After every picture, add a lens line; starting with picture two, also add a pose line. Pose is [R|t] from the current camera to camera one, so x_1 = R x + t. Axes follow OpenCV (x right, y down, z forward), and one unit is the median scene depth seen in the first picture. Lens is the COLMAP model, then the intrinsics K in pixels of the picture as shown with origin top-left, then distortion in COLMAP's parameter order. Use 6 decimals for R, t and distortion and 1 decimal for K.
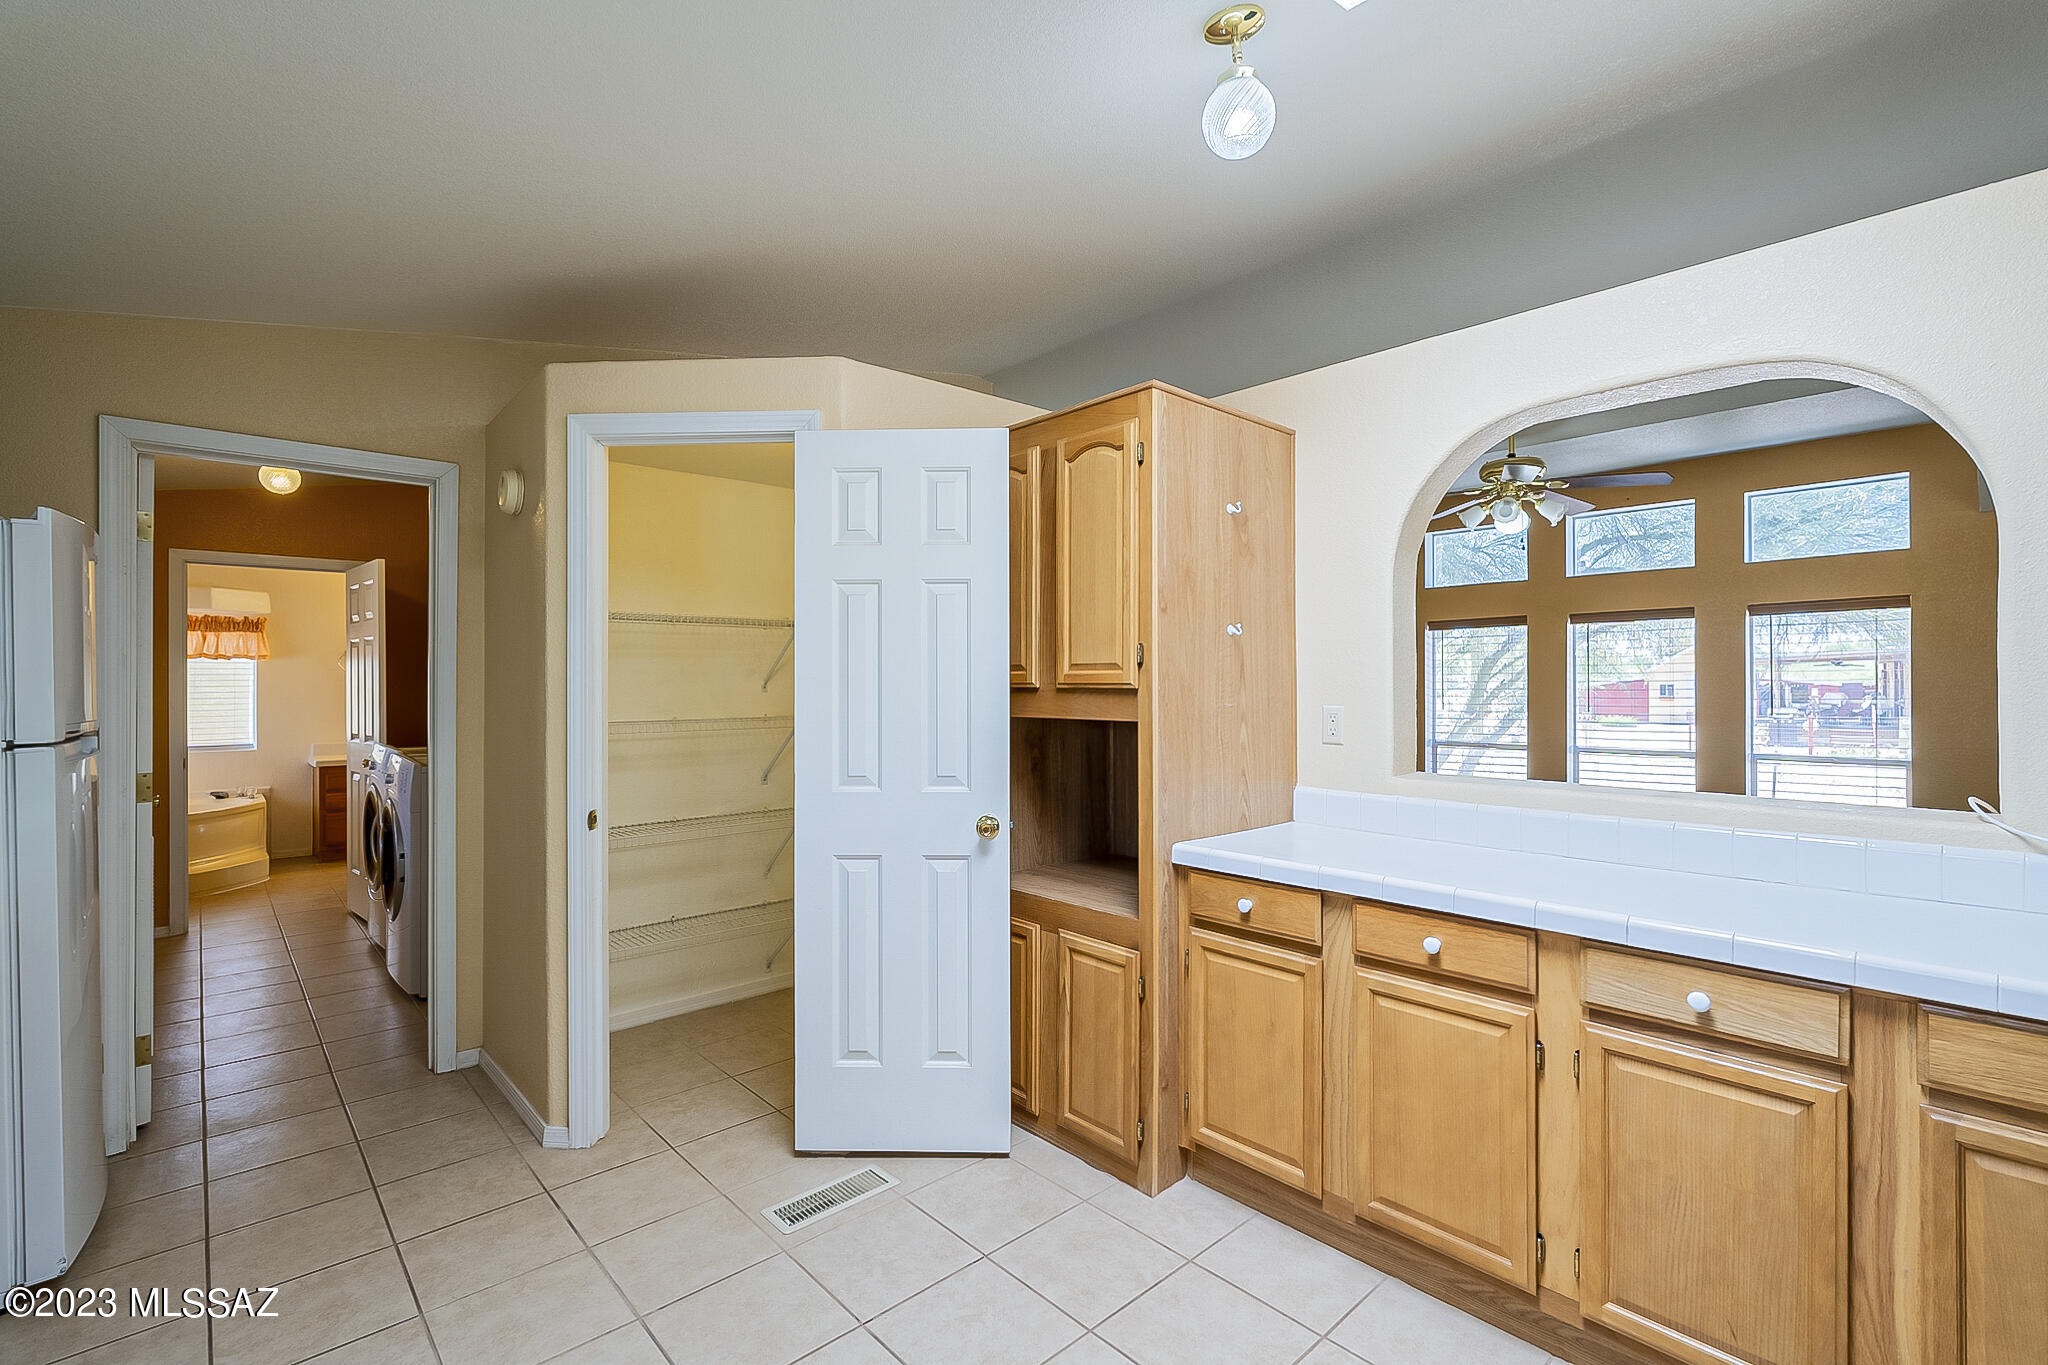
lens RADIAL K [[926.2, 0, 1024.0], [0, 926.2, 682.5], [0, 0, 1]] dist [0.002714, 0.000814]
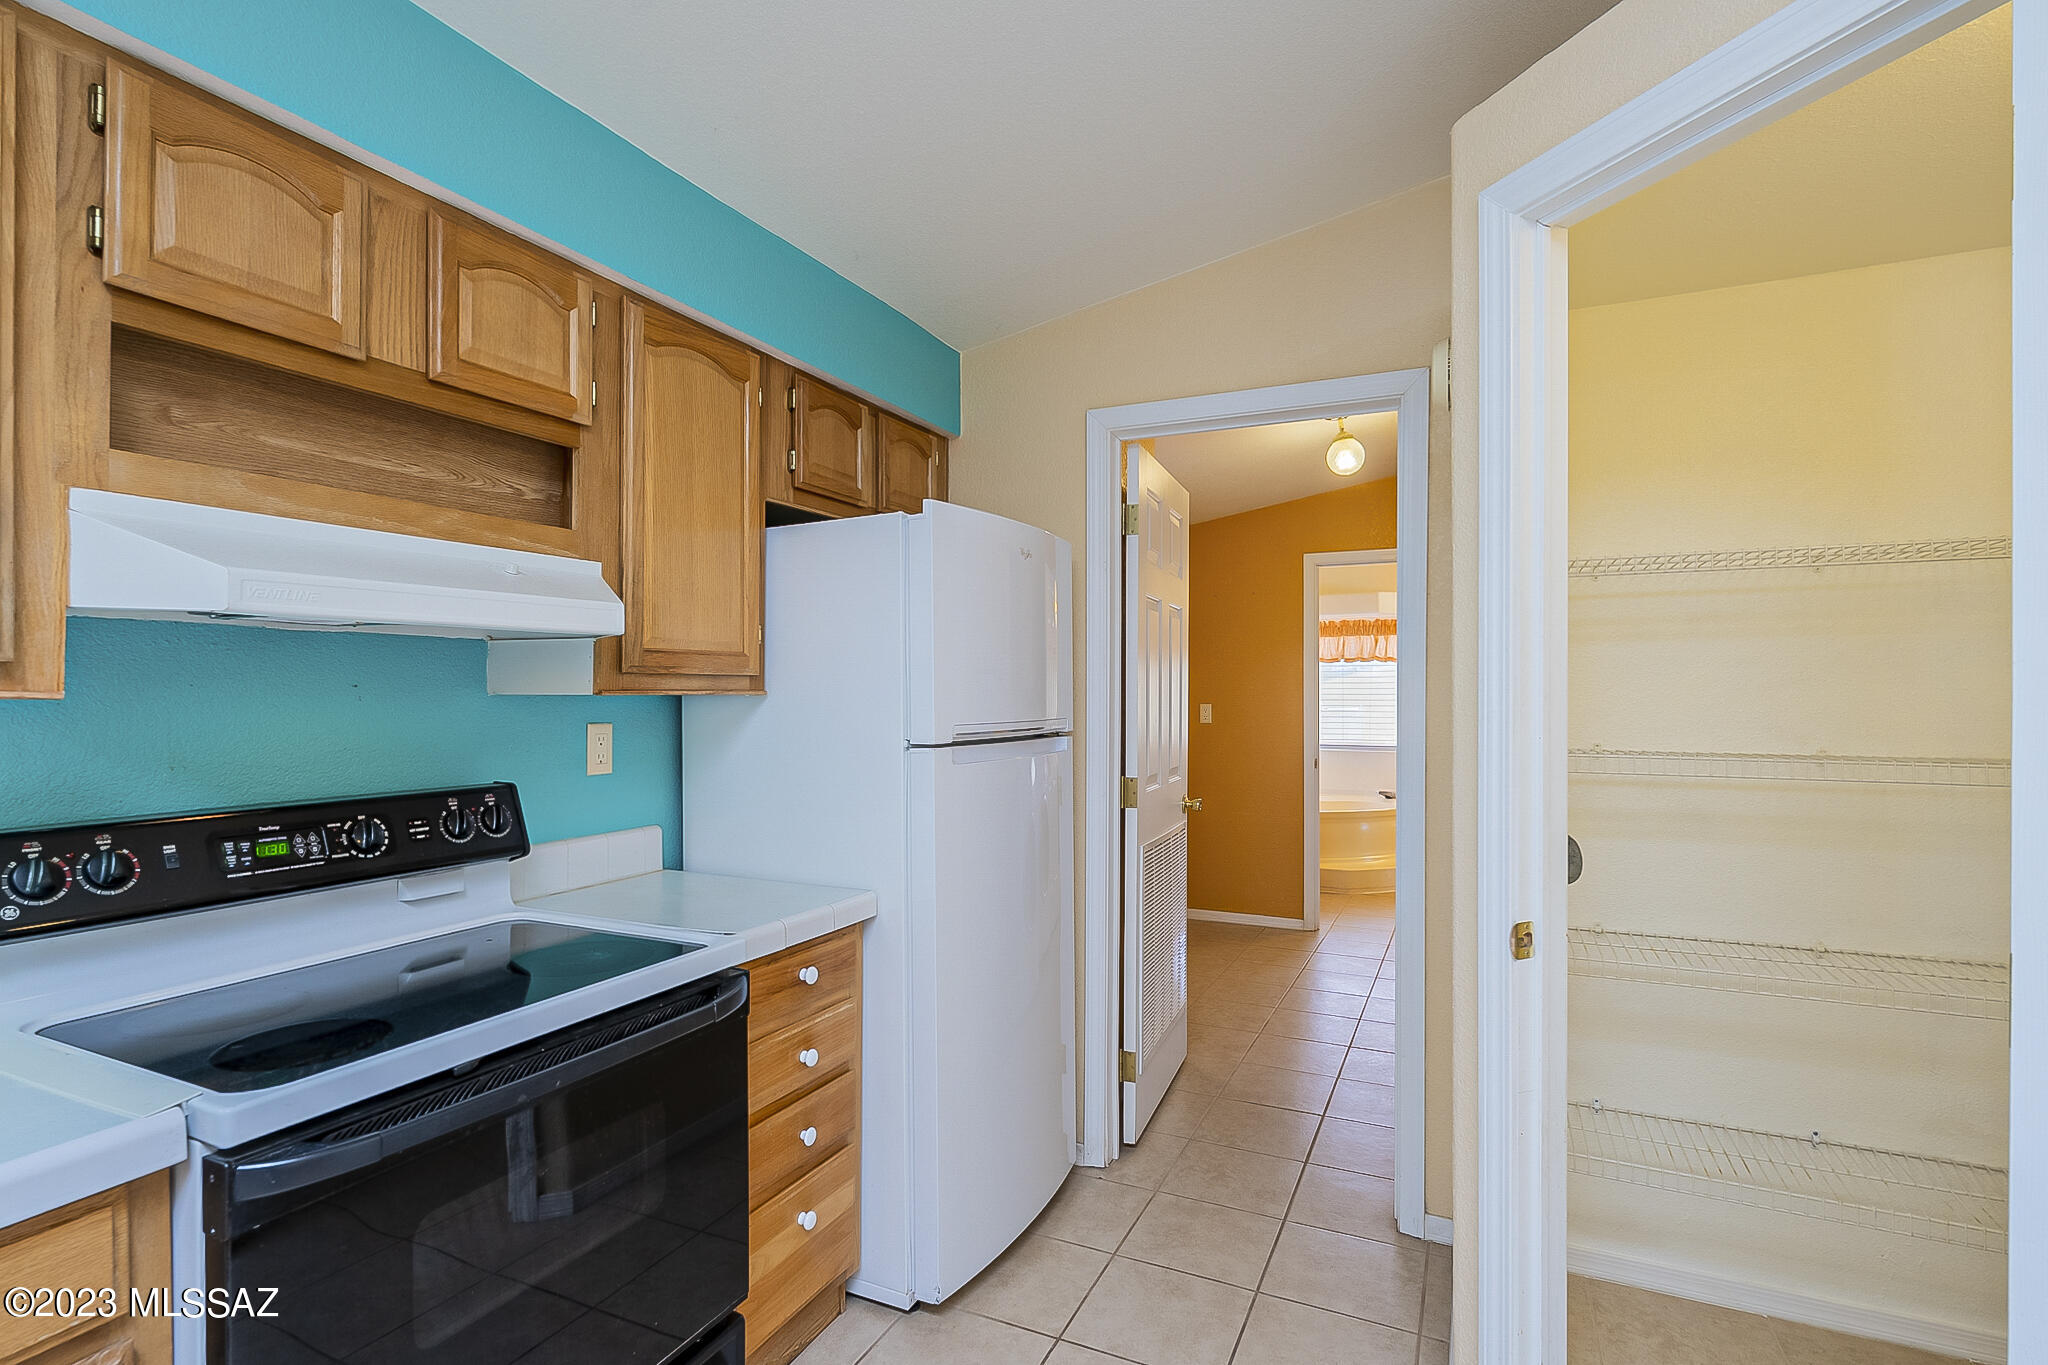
lens RADIAL K [[1025.7, 0, 1024.0], [0, 1025.7, 682.5], [0, 0, 1]] dist [-0.005489, -0.001045]
pose [[0.425281, 0.009768, -0.905009, -0.041427], [-0.014733, 0.999884, 0.003869, -0.002665], [0.904941, 0.011688, 0.425376, 0.451440]]
